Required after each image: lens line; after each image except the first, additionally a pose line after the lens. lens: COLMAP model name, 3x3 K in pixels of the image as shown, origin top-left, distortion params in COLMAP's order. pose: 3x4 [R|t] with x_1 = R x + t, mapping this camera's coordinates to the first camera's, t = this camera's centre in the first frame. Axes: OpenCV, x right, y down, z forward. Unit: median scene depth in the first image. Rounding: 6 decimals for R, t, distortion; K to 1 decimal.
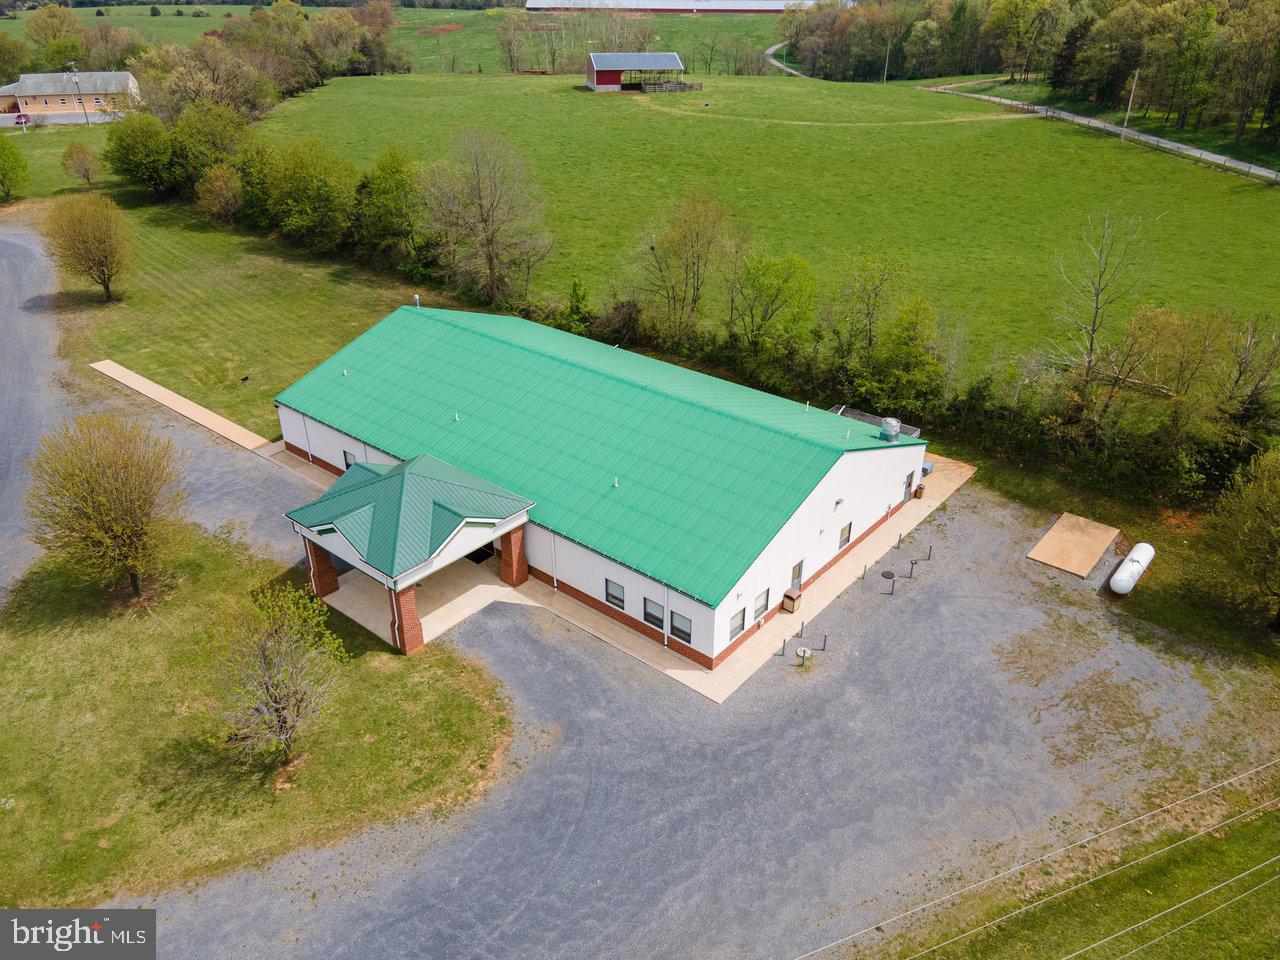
lens RADIAL K [[933.1, 0, 645.1], [0, 933.1, 476.4], [0, 0, 1]] dist [0.020427, 0.035169]
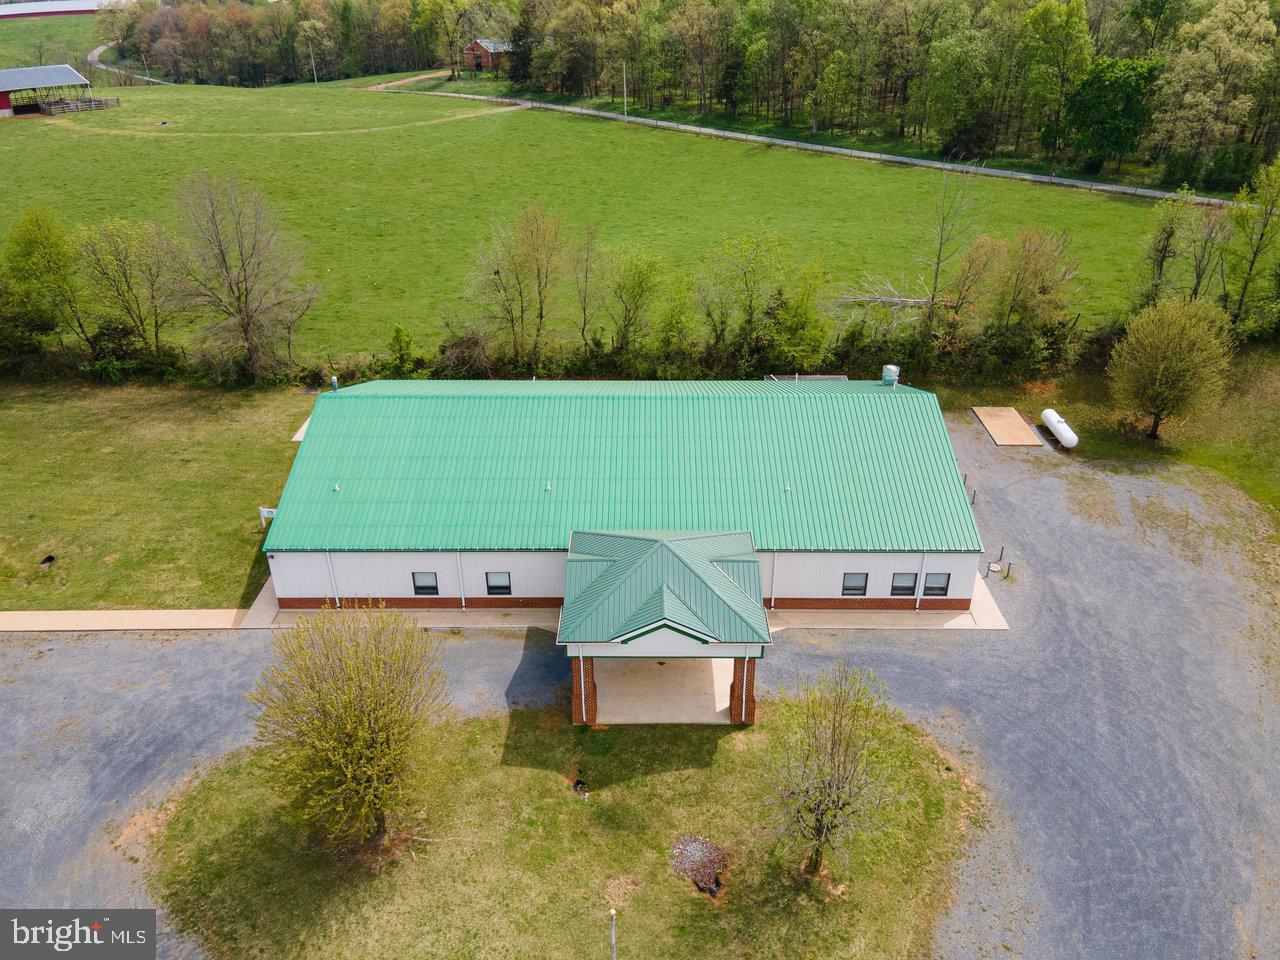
lens RADIAL K [[933.1, 0, 645.2], [0, 933.1, 479.4], [0, 0, 1]] dist [0.020427, 0.035169]
pose [[0.774242, -0.307566, 0.553131, -0.739046], [0.305389, 0.947053, 0.099137, -0.154380], [-0.554335, 0.092164, 0.827175, 0.262803]]
